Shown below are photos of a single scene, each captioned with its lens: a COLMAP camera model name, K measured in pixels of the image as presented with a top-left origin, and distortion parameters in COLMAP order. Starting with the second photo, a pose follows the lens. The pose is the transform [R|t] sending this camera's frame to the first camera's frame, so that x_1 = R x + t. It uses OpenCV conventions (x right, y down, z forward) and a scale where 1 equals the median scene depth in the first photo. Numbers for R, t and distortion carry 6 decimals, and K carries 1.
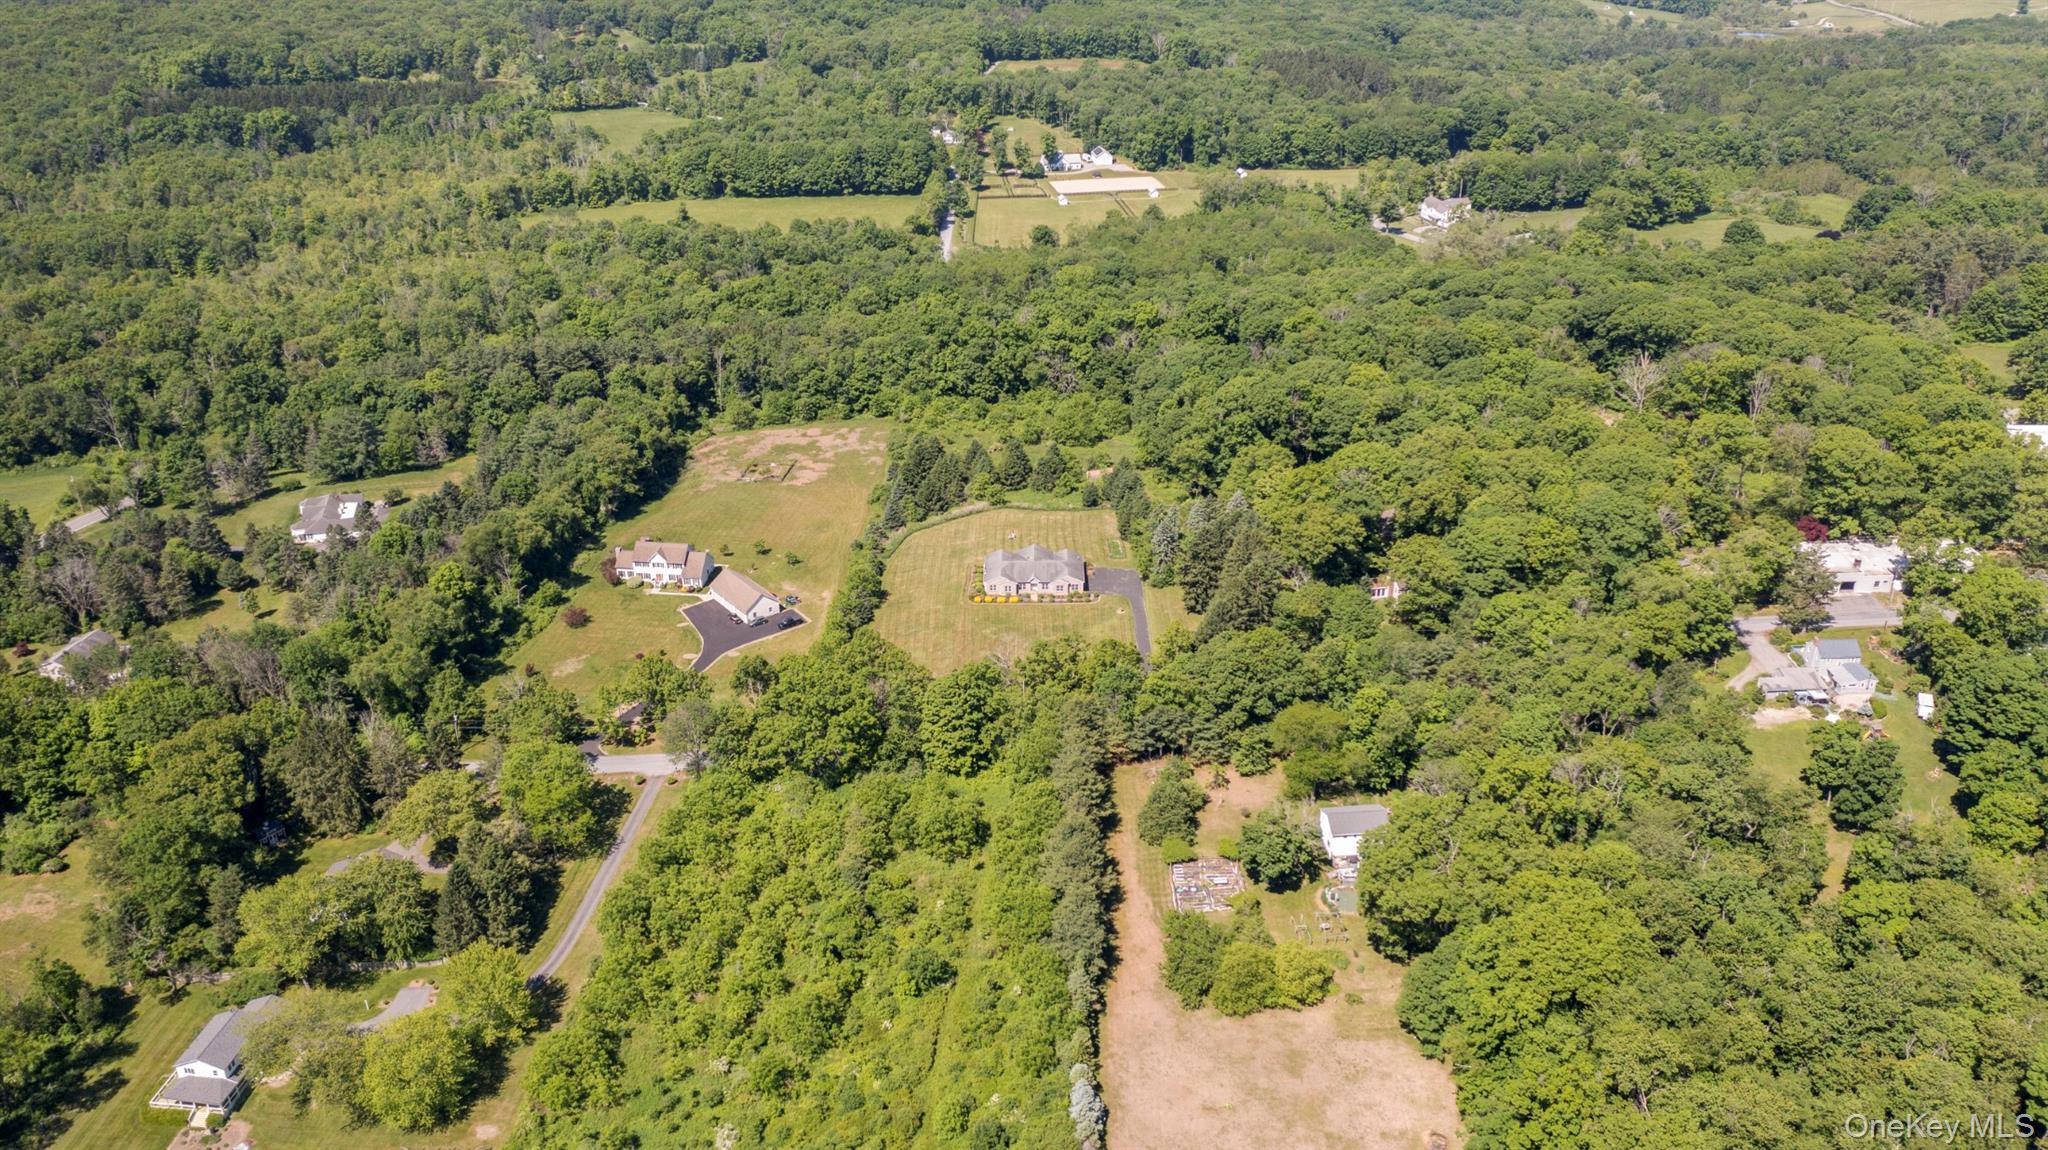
lens RADIAL K [[1645.2, 0, 1024.0], [0, 1645.2, 575.0], [0, 0, 1]] dist [0.009470, 0.000391]
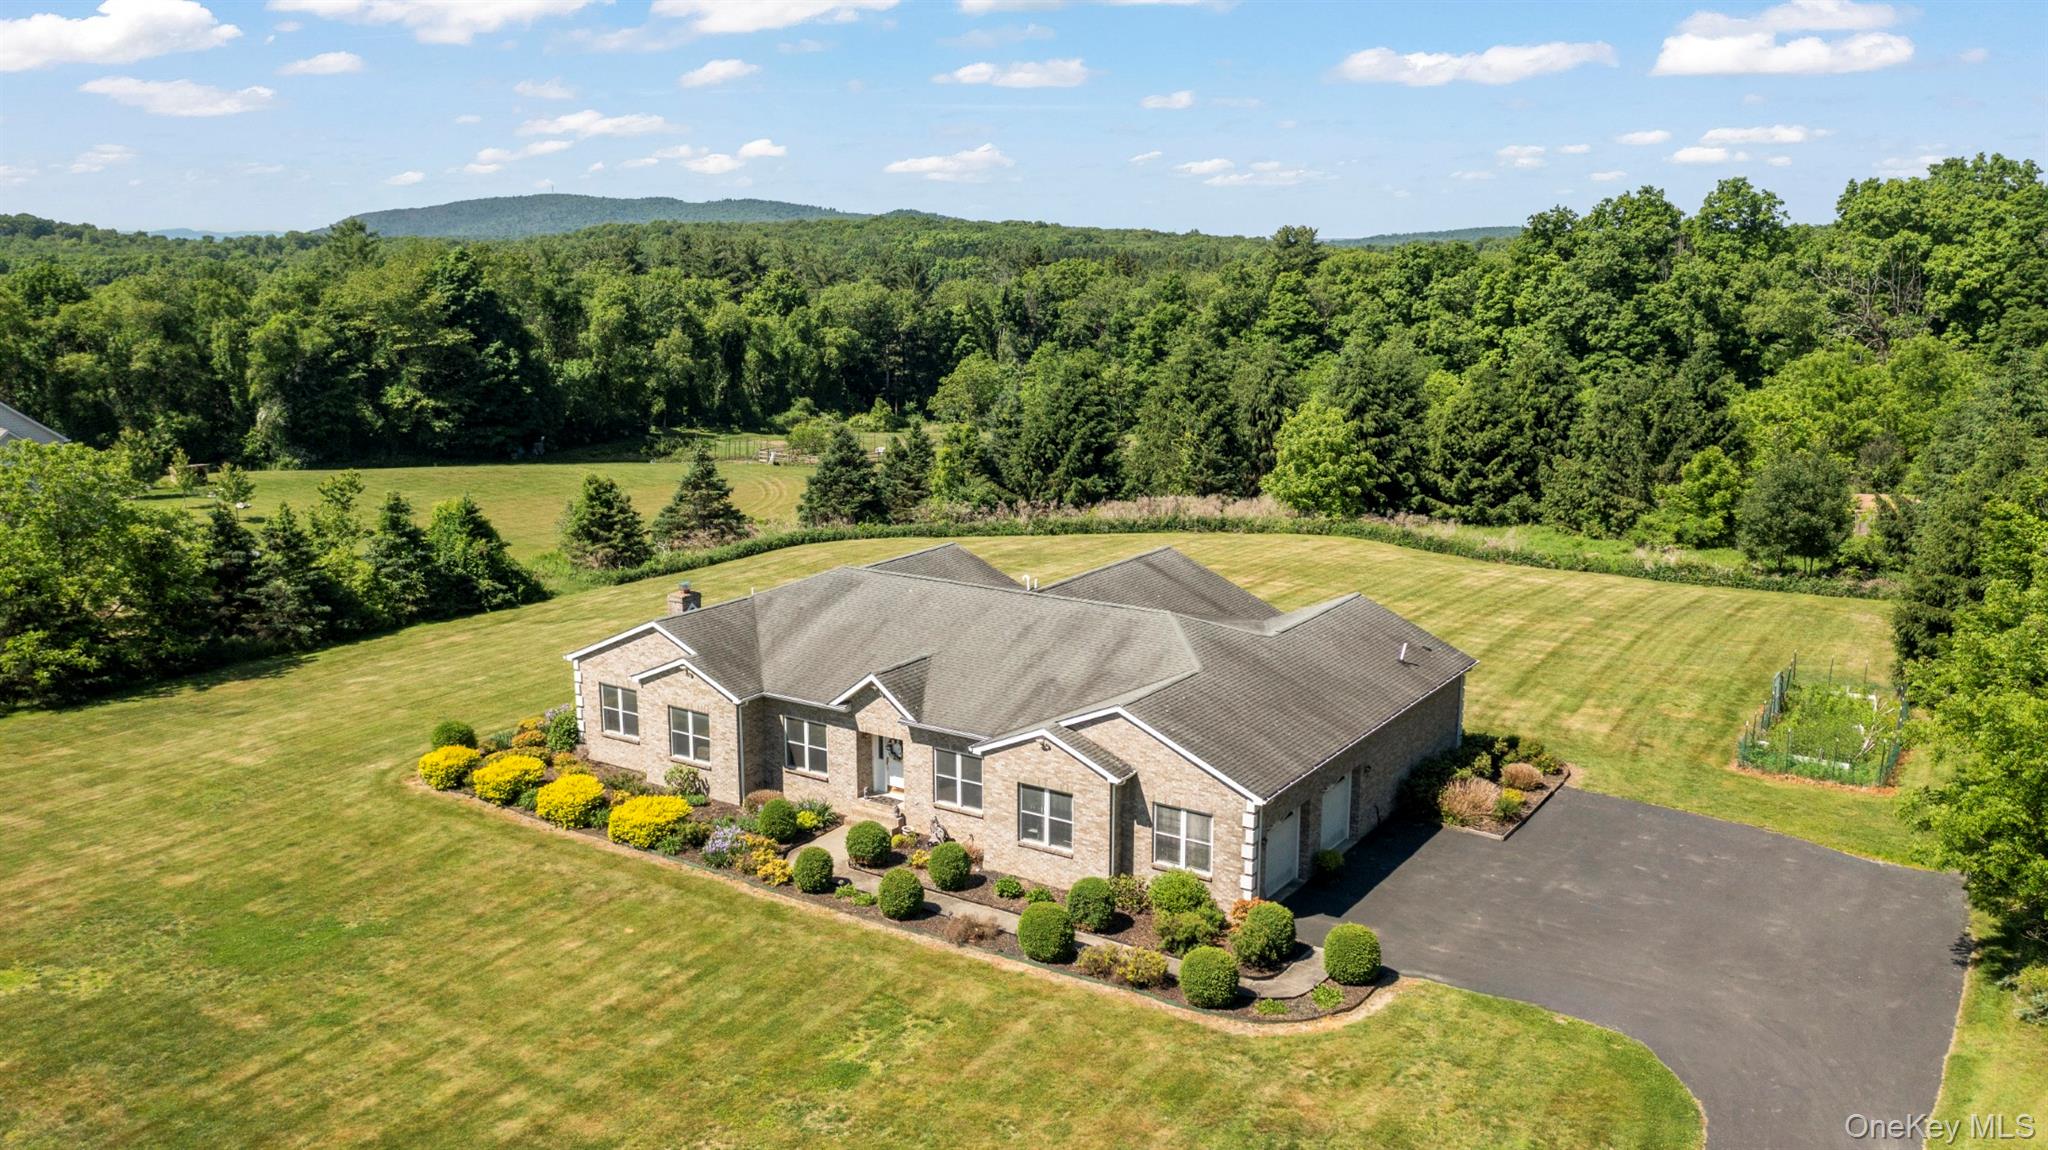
lens RADIAL K [[1619.7, 0, 1024.0], [0, 1619.7, 575.0], [0, 0, 1]] dist [0.002942, -0.002806]
pose [[0.833381, 0.122831, -0.538877, 0.056582], [-0.249984, 0.953334, -0.169301, 0.008532], [0.492934, 0.275803, 0.825196, 0.689782]]
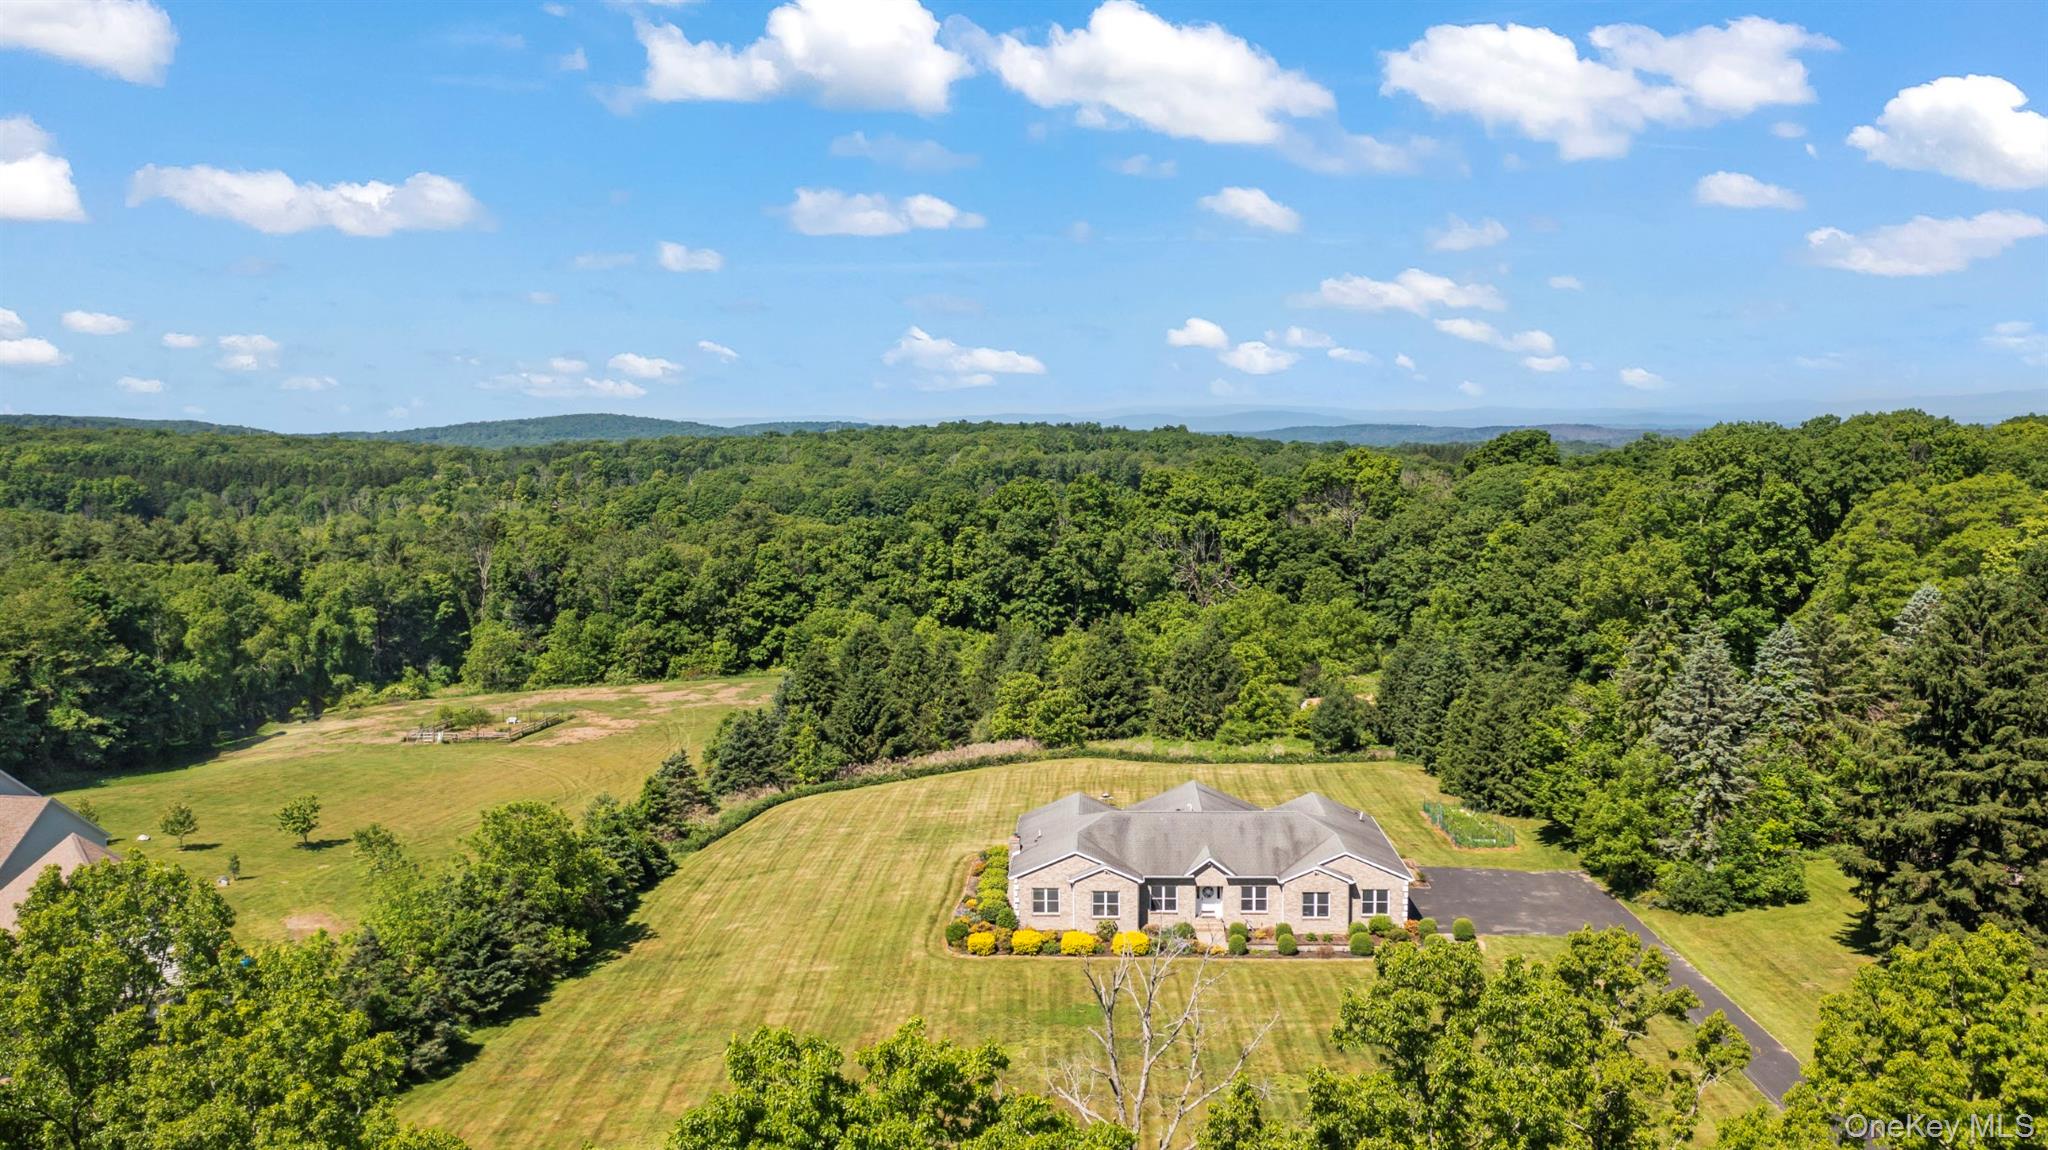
lens RADIAL K [[1645.2, 0, 1024.0], [0, 1645.2, 575.0], [0, 0, 1]] dist [0.009470, 0.000391]
pose [[0.999321, 0.006322, -0.036295, -0.010128], [-0.018604, 0.936924, -0.349039, 0.036974], [0.031799, 0.349477, 0.936405, 0.568931]]
